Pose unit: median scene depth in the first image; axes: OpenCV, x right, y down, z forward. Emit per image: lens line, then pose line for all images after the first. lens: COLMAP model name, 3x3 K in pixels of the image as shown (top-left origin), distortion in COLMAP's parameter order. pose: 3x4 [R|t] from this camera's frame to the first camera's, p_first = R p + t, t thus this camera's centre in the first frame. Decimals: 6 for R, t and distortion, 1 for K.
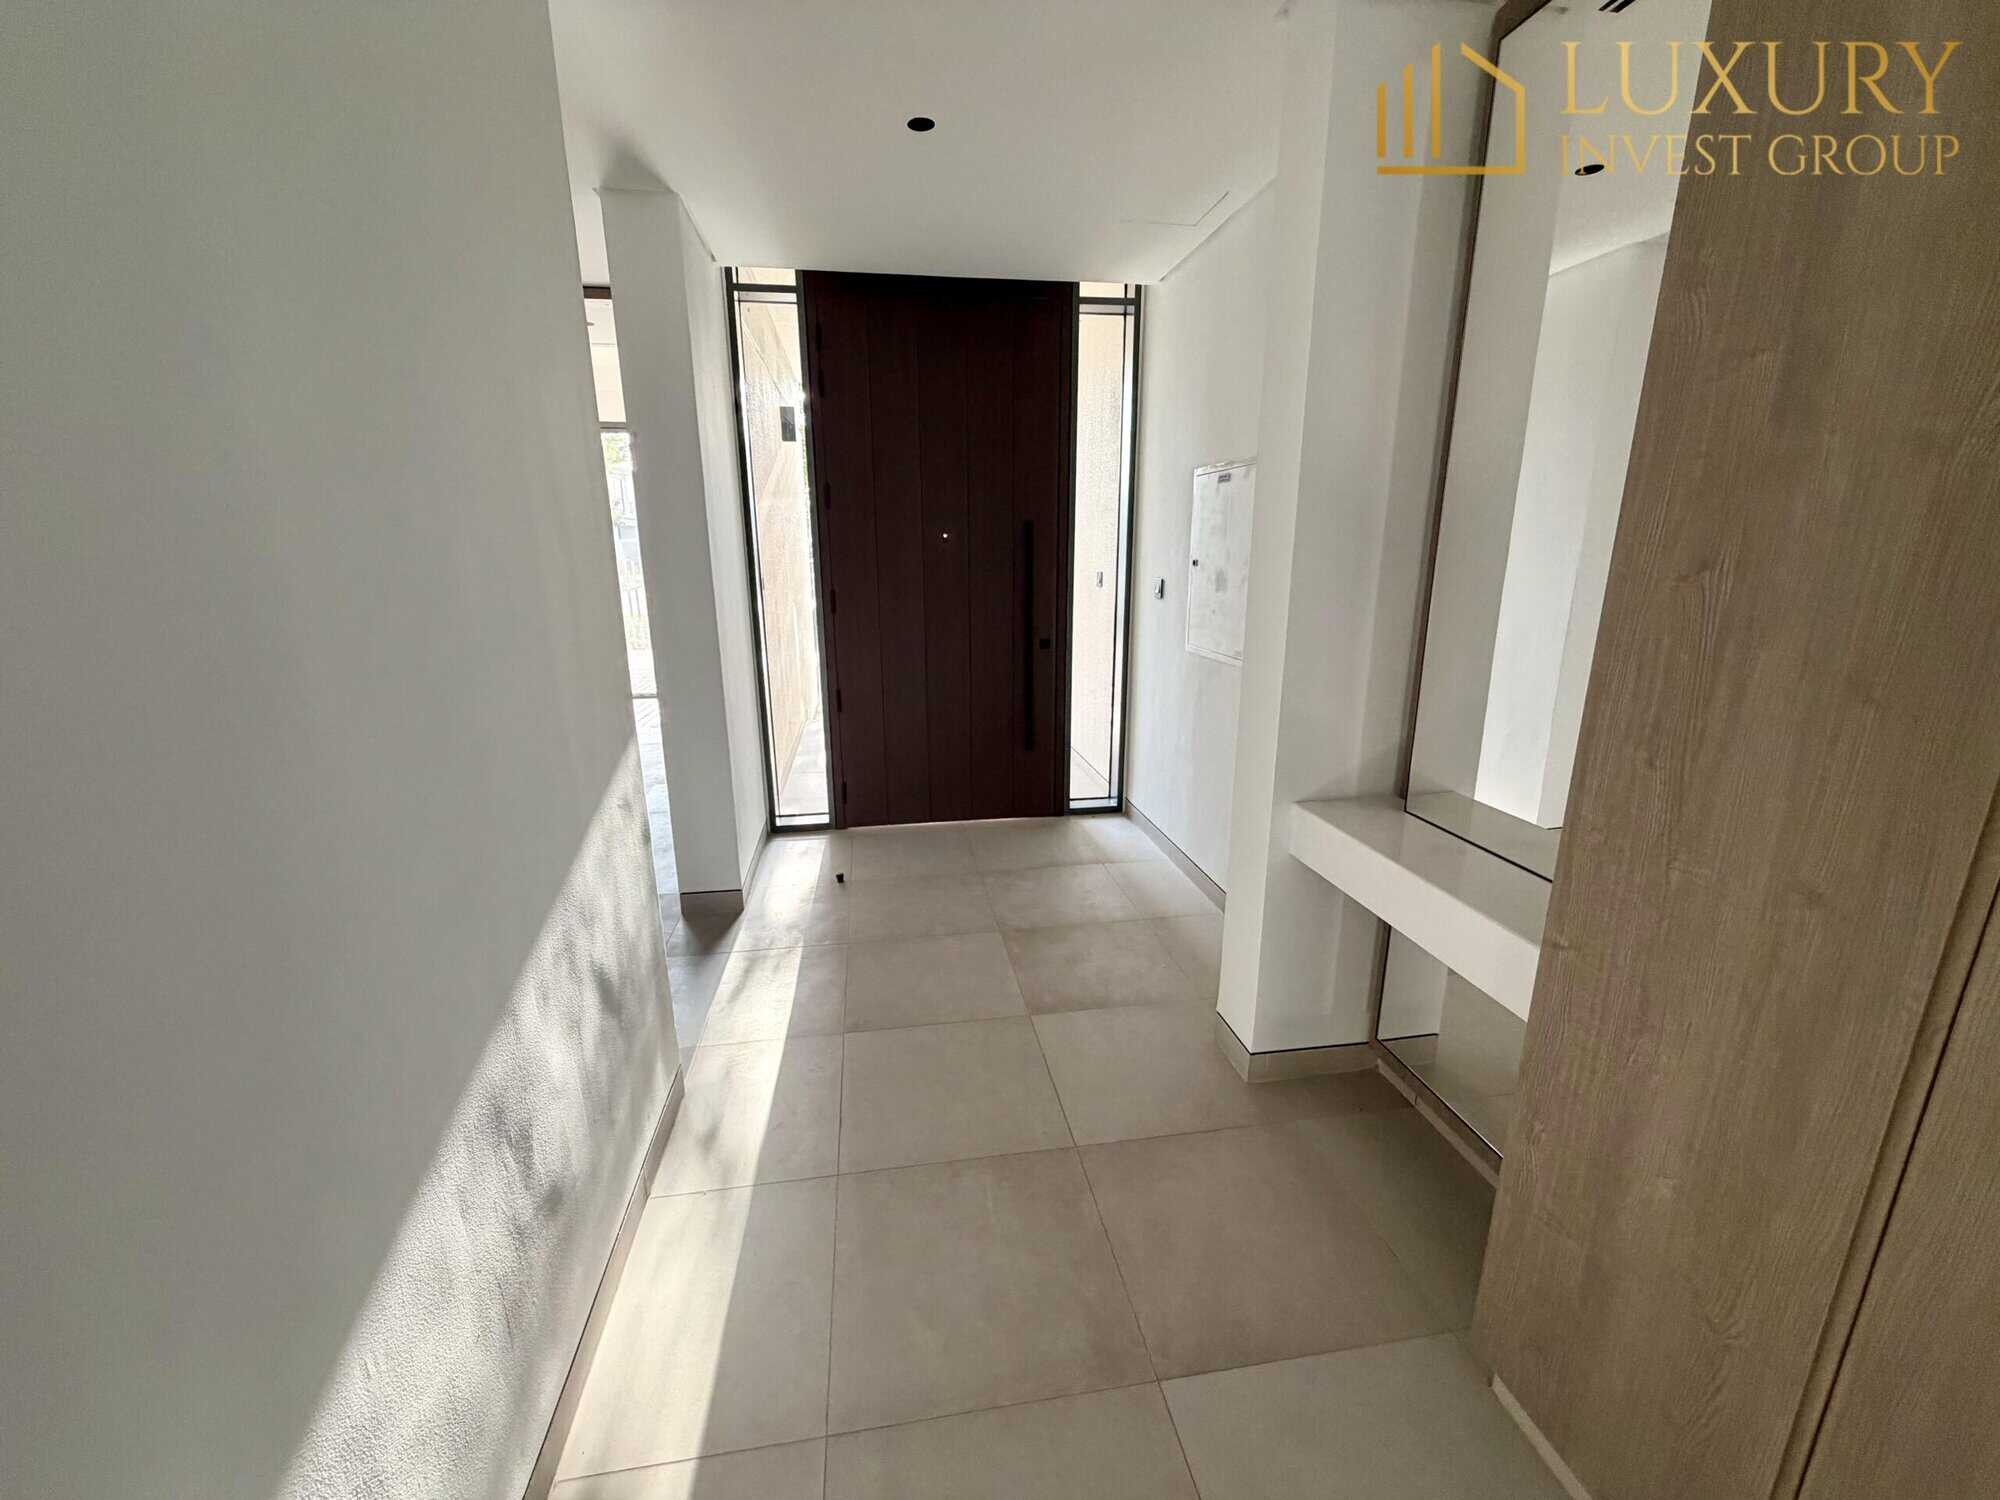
lens RADIAL K [[798.9, 0, 988.9], [0, 798.9, 749.9], [0, 0, 1]] dist [0.002497, 0.000074]
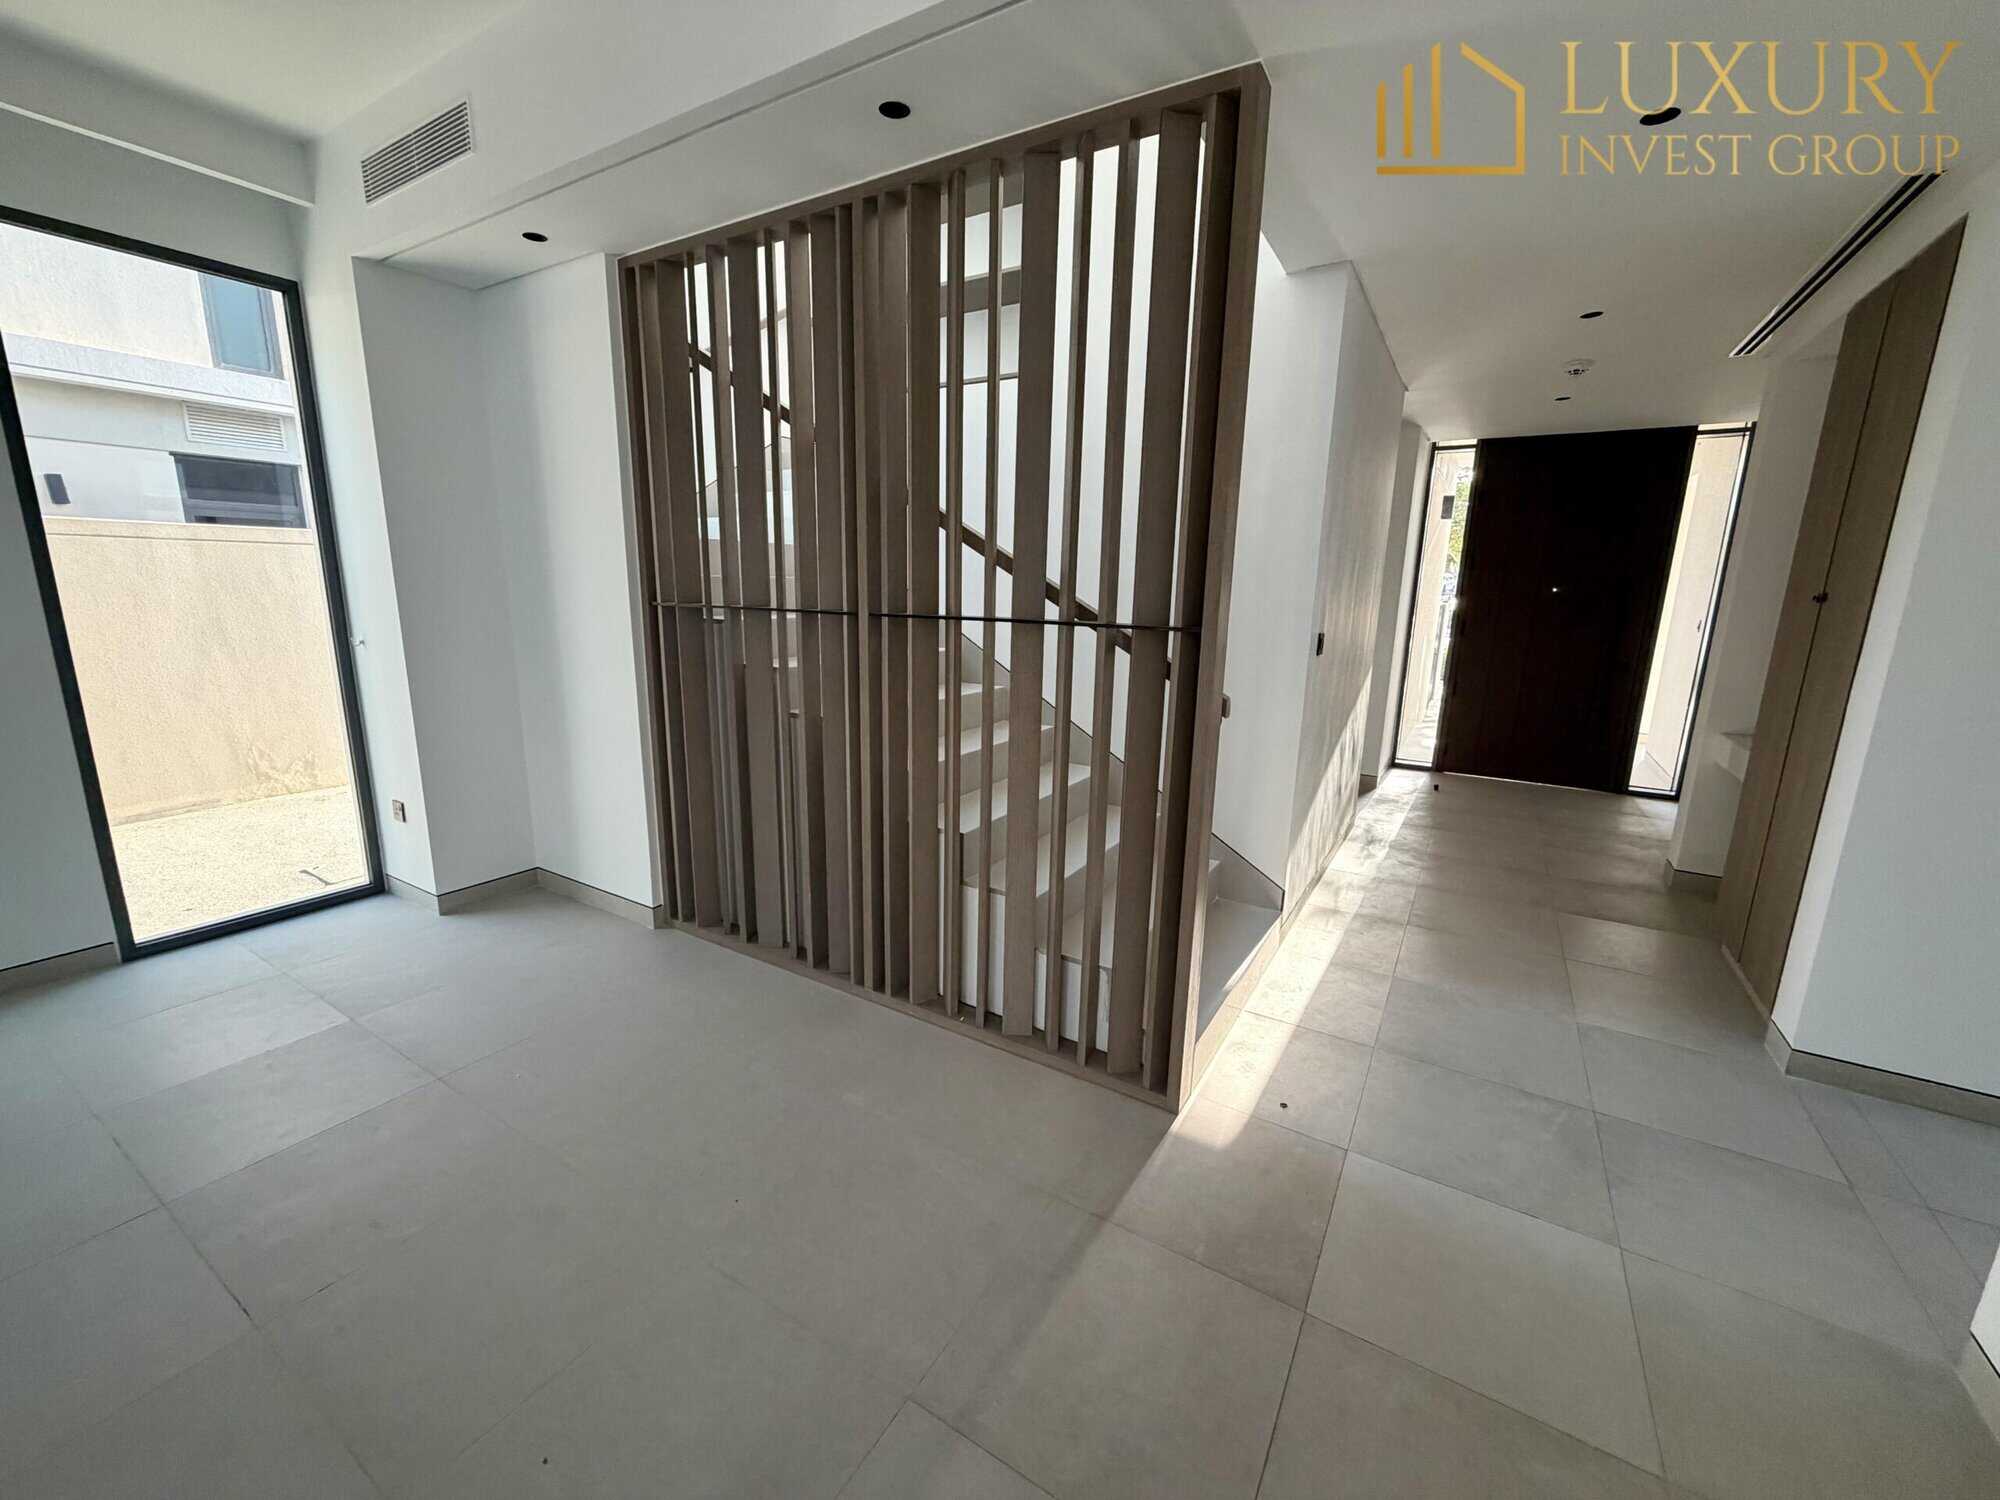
lens RADIAL K [[798.9, 0, 988.9], [0, 798.9, 749.9], [0, 0, 1]] dist [0.002497, 0.000074]
pose [[0.757595, 0.157349, -0.633475, 0.158386], [-0.190644, 0.981532, 0.015804, 0.238159], [0.624263, 0.108795, 0.773602, -0.920334]]
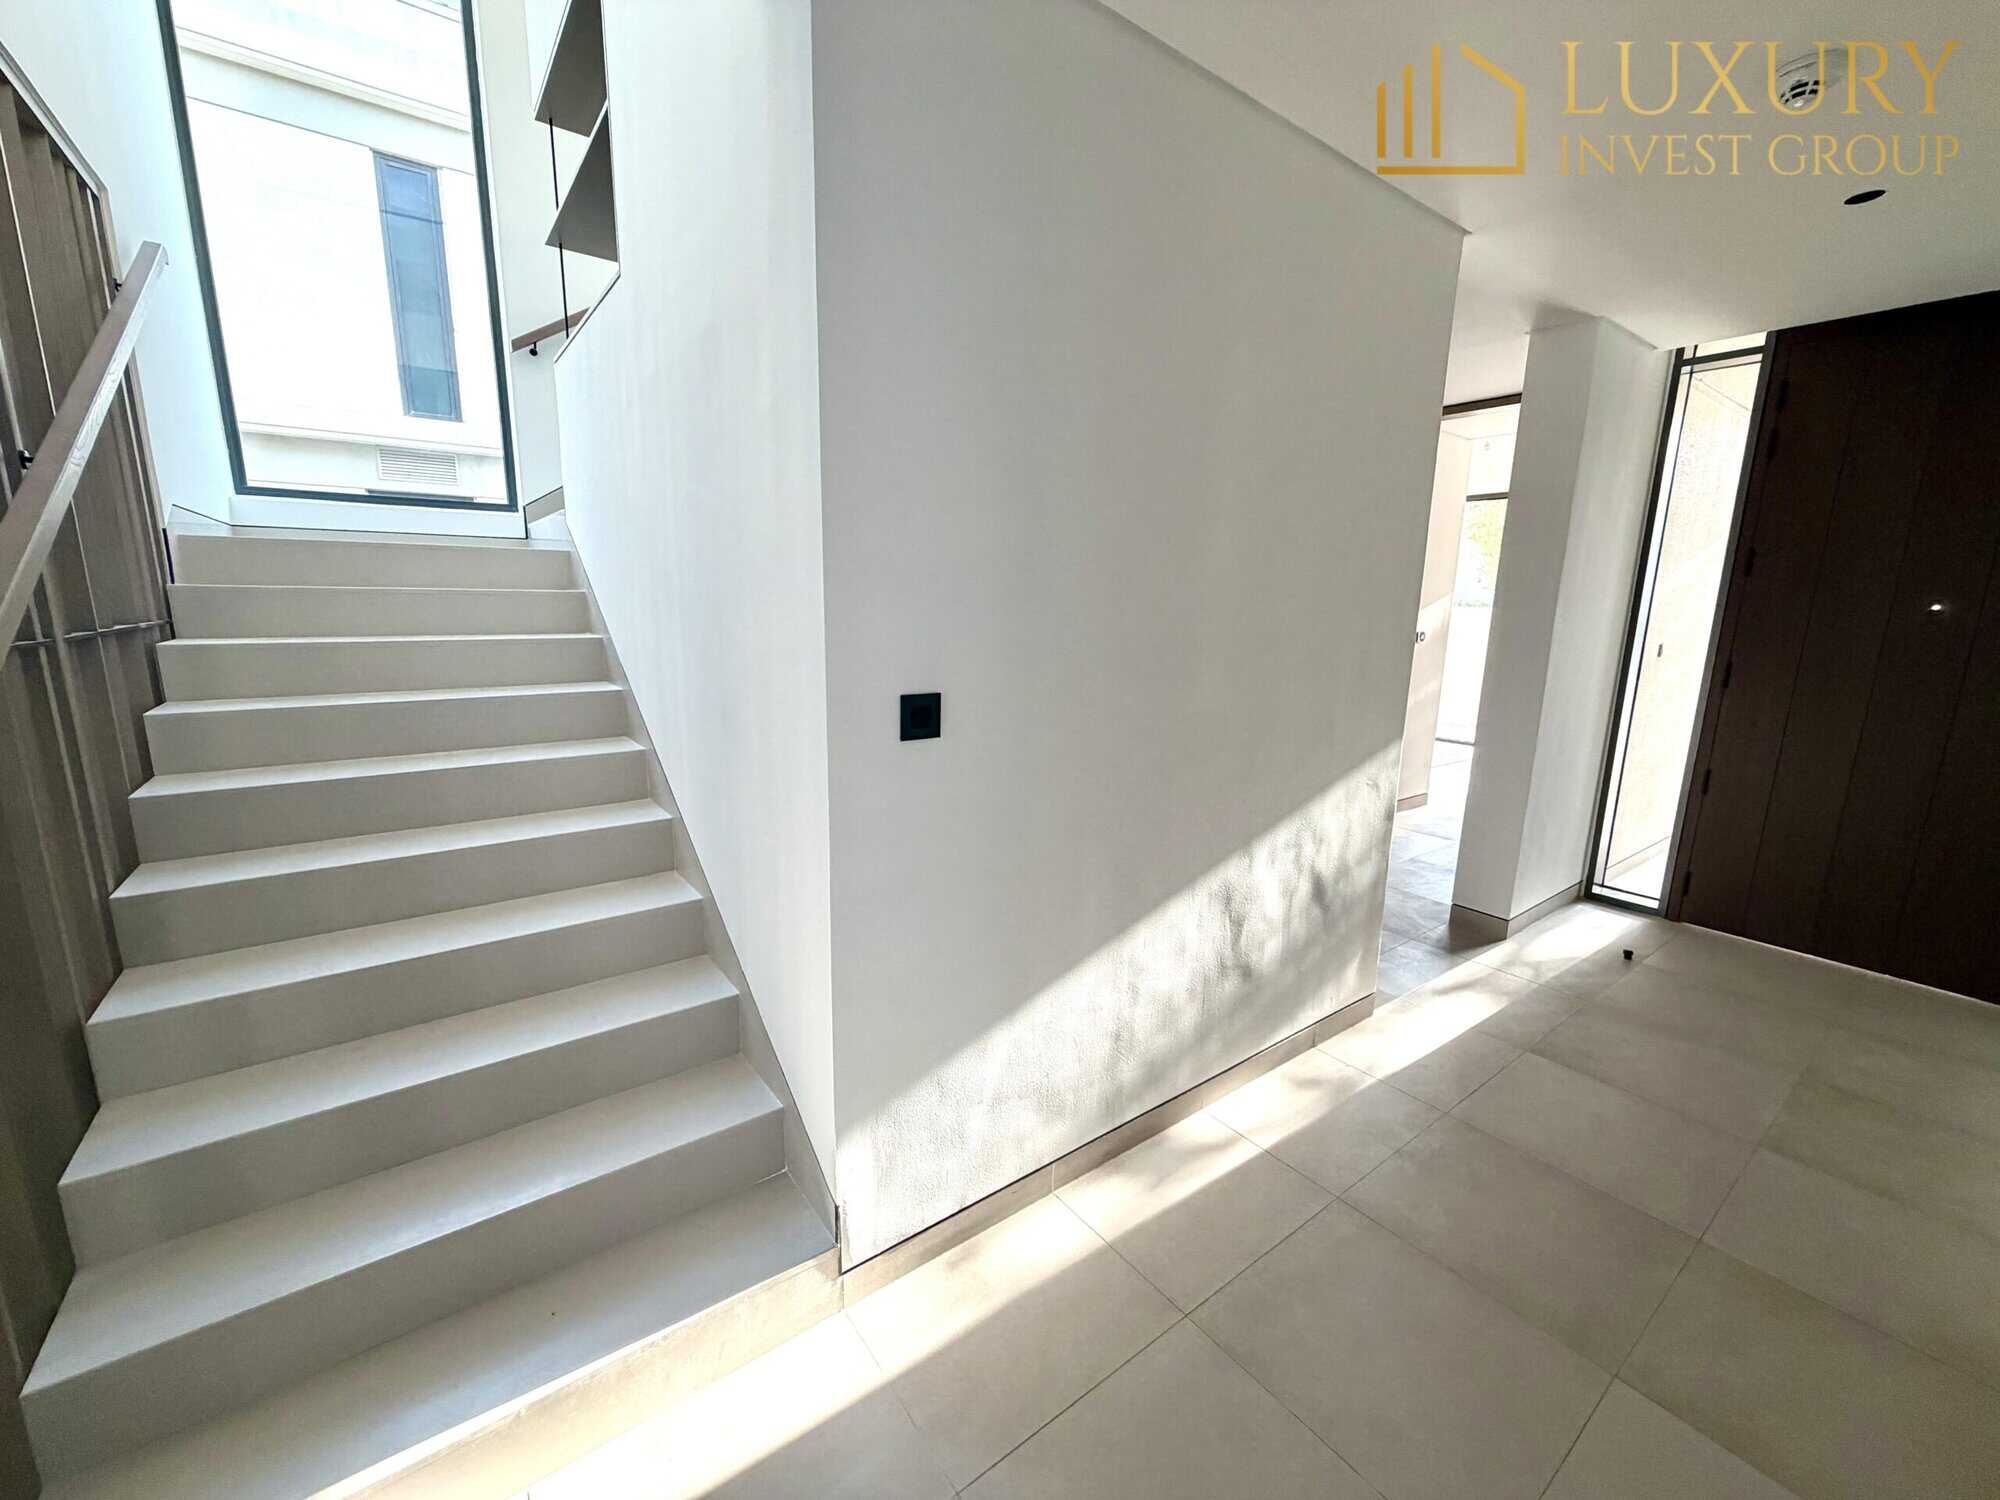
lens RADIAL K [[798.9, 0, 988.9], [0, 798.9, 749.9], [0, 0, 1]] dist [0.002497, 0.000074]
pose [[0.462293, 0.188219, -0.866521, 0.253878], [-0.242543, 0.966787, 0.080601, 0.031958], [0.852911, 0.172907, 0.492590, -0.178233]]
